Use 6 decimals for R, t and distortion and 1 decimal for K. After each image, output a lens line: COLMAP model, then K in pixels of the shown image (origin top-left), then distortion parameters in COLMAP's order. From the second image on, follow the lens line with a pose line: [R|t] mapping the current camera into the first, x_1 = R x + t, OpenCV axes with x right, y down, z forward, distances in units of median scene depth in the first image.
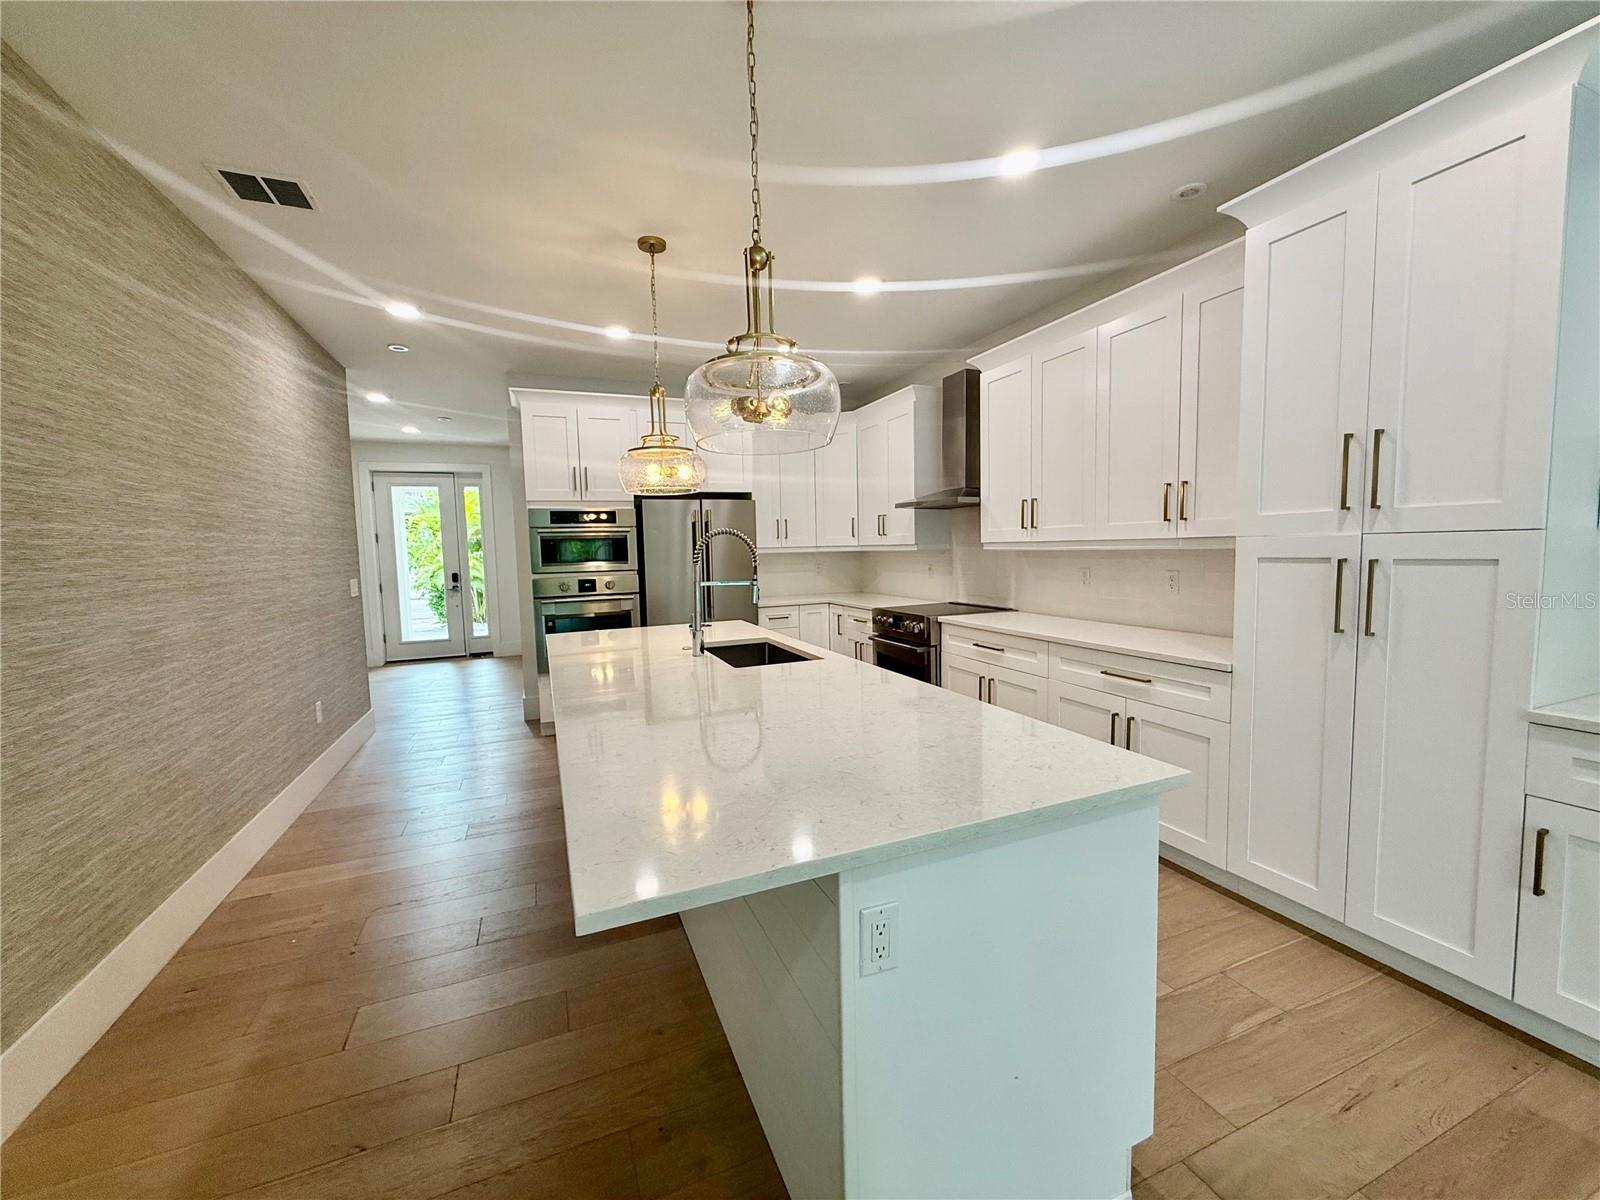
lens RADIAL K [[635.4, 0, 800.0], [0, 635.4, 600.0], [0, 0, 1]] dist [-0.001958, 0.000059]
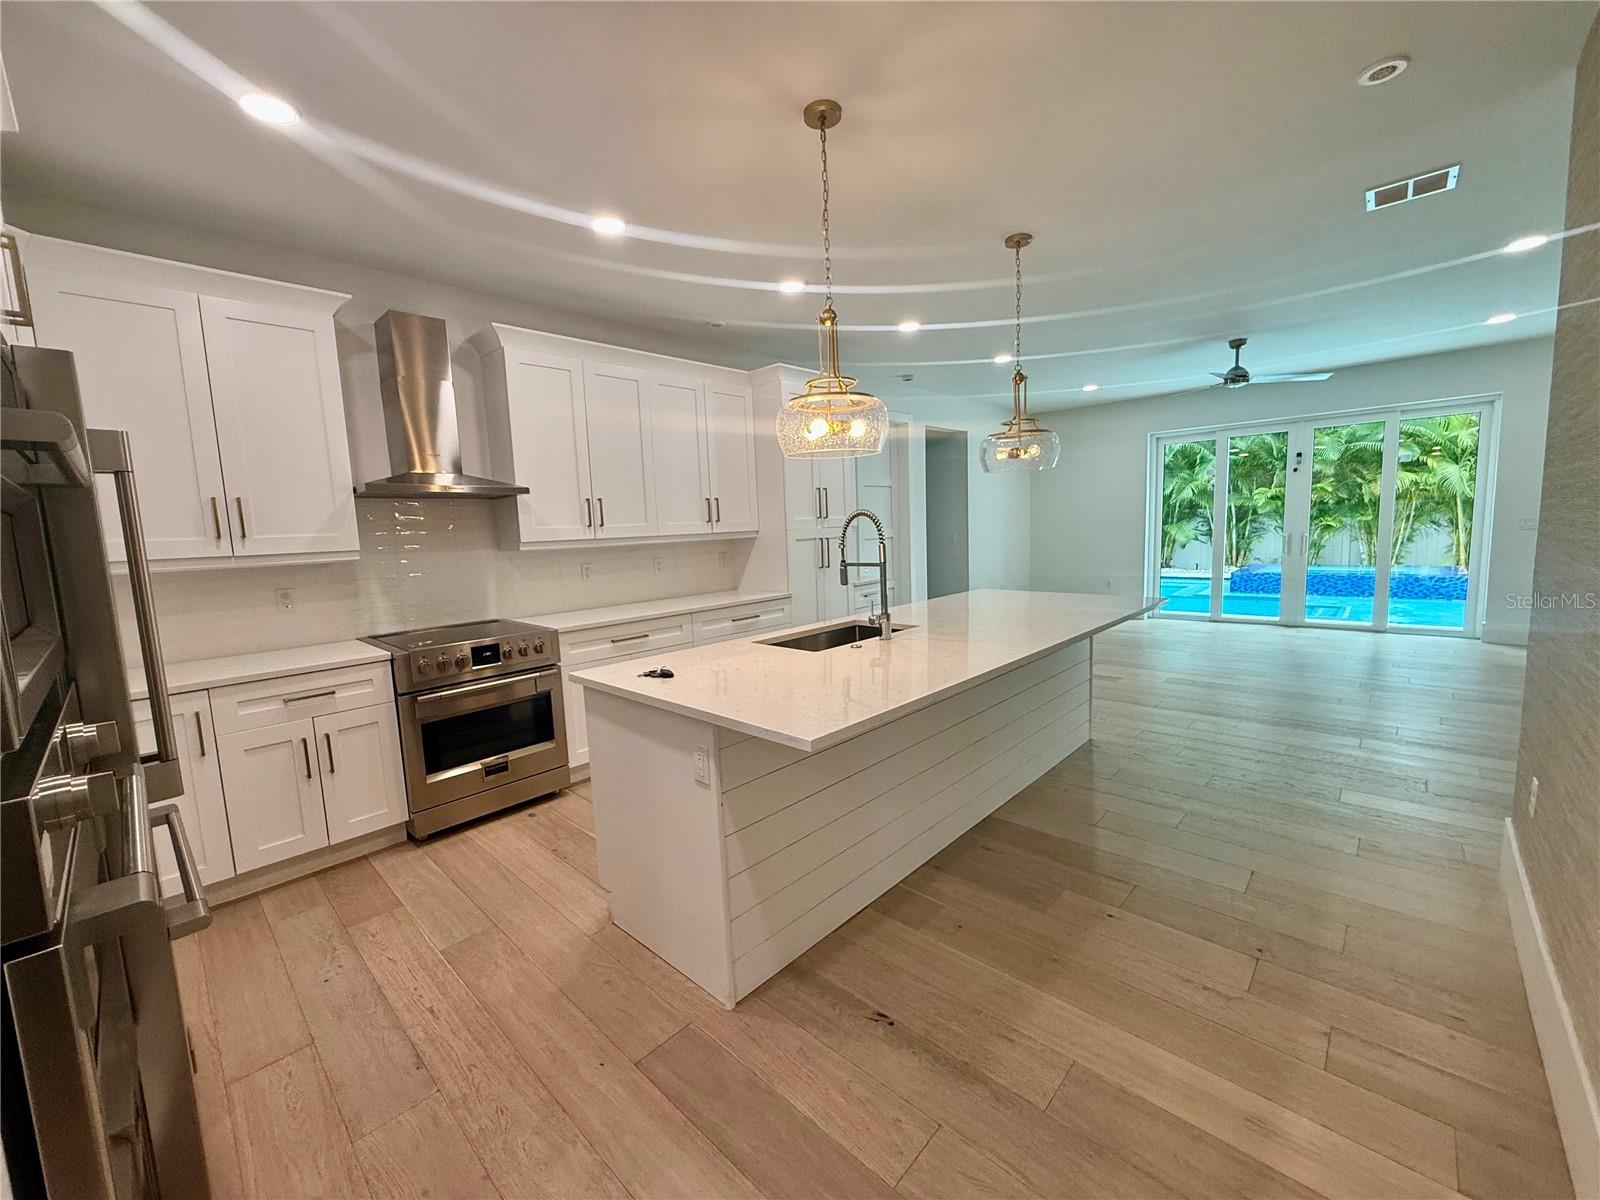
lens RADIAL K [[635.4, 0, 800.0], [0, 635.4, 600.0], [0, 0, 1]] dist [-0.001958, 0.000059]
pose [[-0.420563, -0.060386, 0.905252, -0.726796], [0.129907, 0.983493, 0.125957, -0.079070], [-0.897915, 0.170571, -0.405776, 1.120807]]
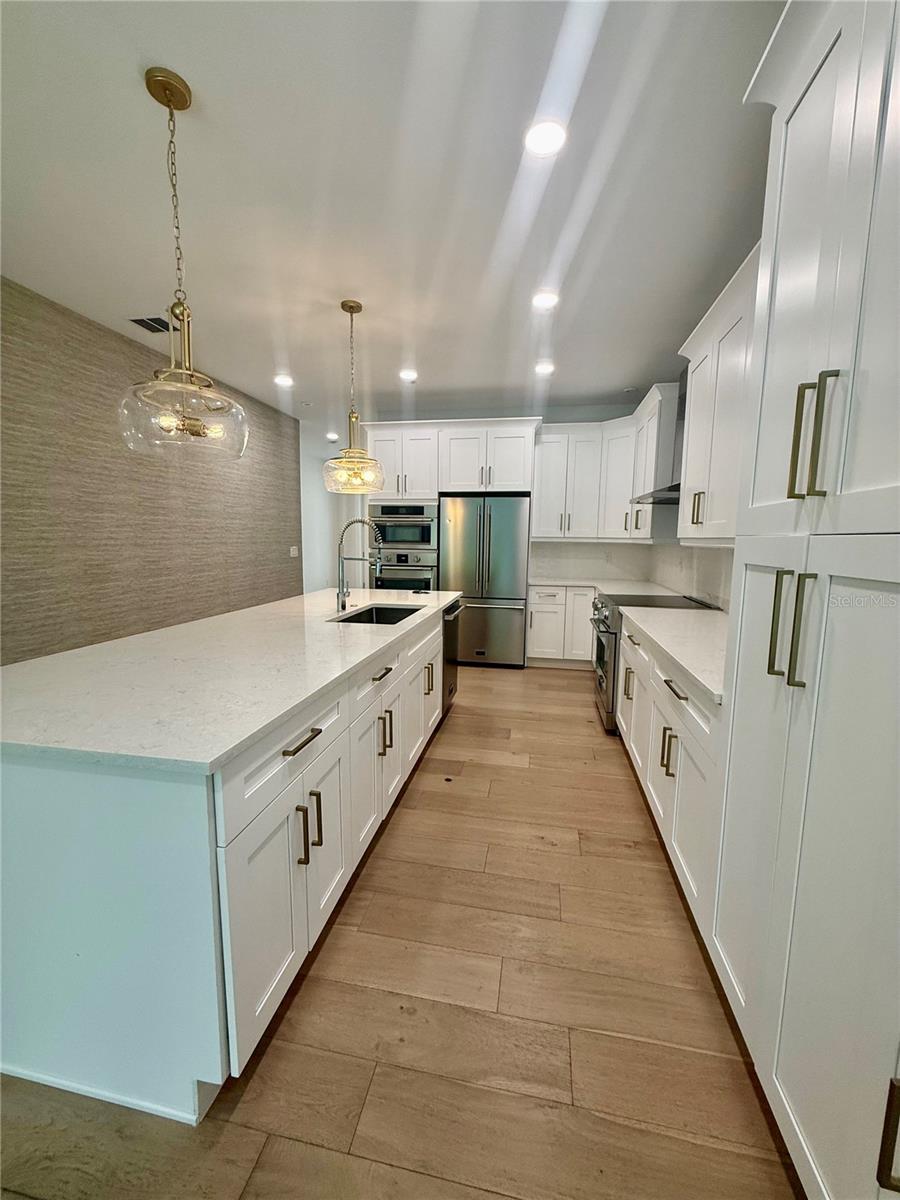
lens RADIAL K [[476.5, 0, 450.0], [0, 476.5, 600.0], [0, 0, 1]] dist [-0.001958, 0.000059]
pose [[0.838673, 0.105436, -0.534332, 0.434712], [-0.078066, 0.994224, 0.073653, -0.022474], [0.539012, -0.020057, 0.842059, 0.193371]]
